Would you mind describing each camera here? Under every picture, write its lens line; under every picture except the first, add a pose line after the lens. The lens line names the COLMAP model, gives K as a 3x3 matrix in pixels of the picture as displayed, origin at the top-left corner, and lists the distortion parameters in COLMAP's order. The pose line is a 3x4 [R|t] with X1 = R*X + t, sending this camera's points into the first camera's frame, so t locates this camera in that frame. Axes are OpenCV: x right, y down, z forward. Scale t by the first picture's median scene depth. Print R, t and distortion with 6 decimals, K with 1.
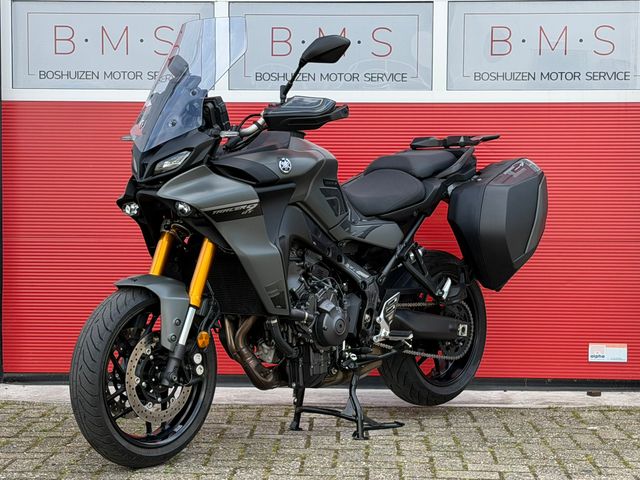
lens RADIAL K [[1431.1, 0, 304.0], [0, 1431.1, 257.0], [0, 0, 1]] dist [0.131252, 0.000000]
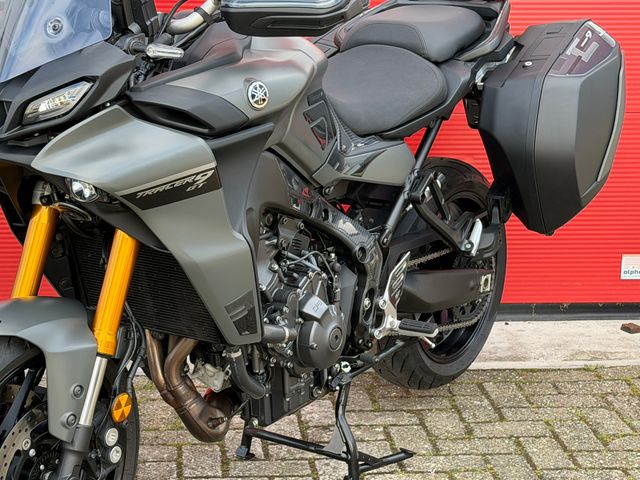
lens RADIAL K [[1431.1, 0, 308.4], [0, 1431.1, 257.6], [0, 0, 1]] dist [0.131252, 0.000000]
pose [[0.991169, -0.025238, 0.130182, -0.062148], [-0.002376, 0.978183, 0.207733, -0.107502], [-0.132585, -0.206207, 0.969484, 0.400167]]
